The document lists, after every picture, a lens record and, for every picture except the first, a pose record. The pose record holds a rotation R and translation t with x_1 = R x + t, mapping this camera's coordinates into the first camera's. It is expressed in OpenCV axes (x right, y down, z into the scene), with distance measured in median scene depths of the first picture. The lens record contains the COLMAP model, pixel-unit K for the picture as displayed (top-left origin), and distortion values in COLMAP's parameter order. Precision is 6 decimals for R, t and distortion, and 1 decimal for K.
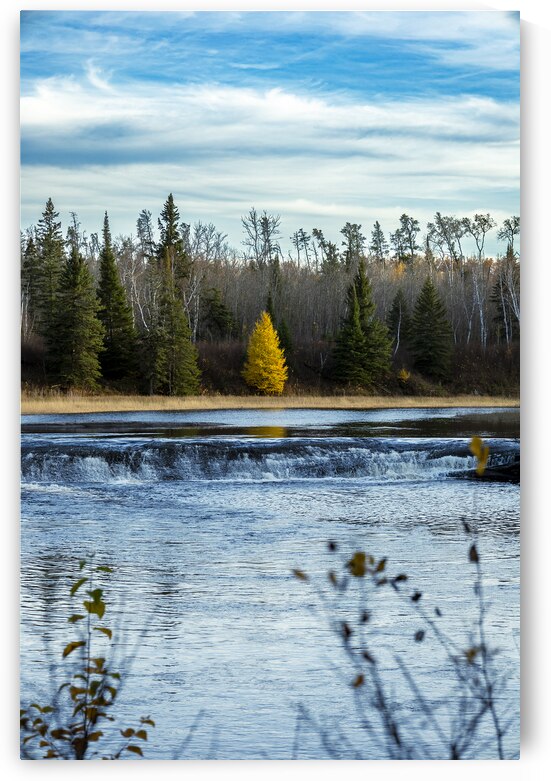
lens RADIAL K [[2448.1, 0, 275.5], [0, 2448.1, 390.5], [0, 0, 1]] dist [-0.093066, -0.706487]
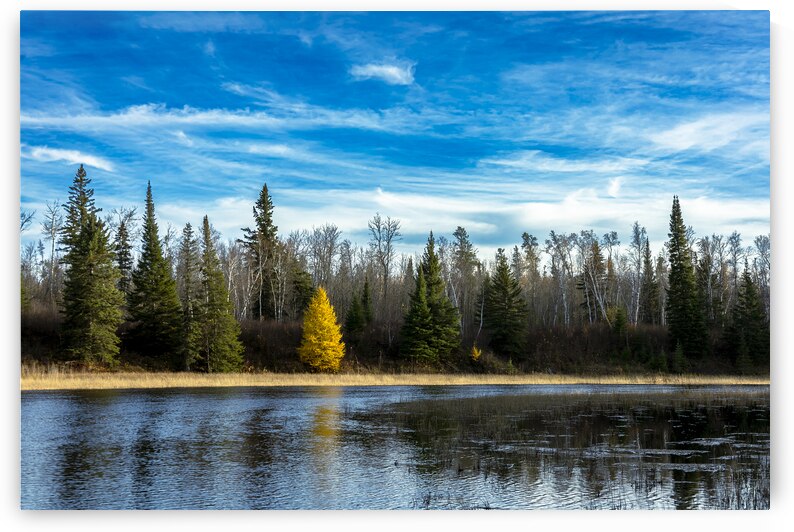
lens RADIAL K [[1216.0, 0, 397.0], [0, 1216.0, 266.0], [0, 0, 1]] dist [0.001713, 0.021919]
pose [[0.994182, -0.007657, -0.107442, 0.075007], [-0.001902, 0.996067, -0.088581, 0.002352], [0.107697, 0.088269, 0.990257, 0.509543]]
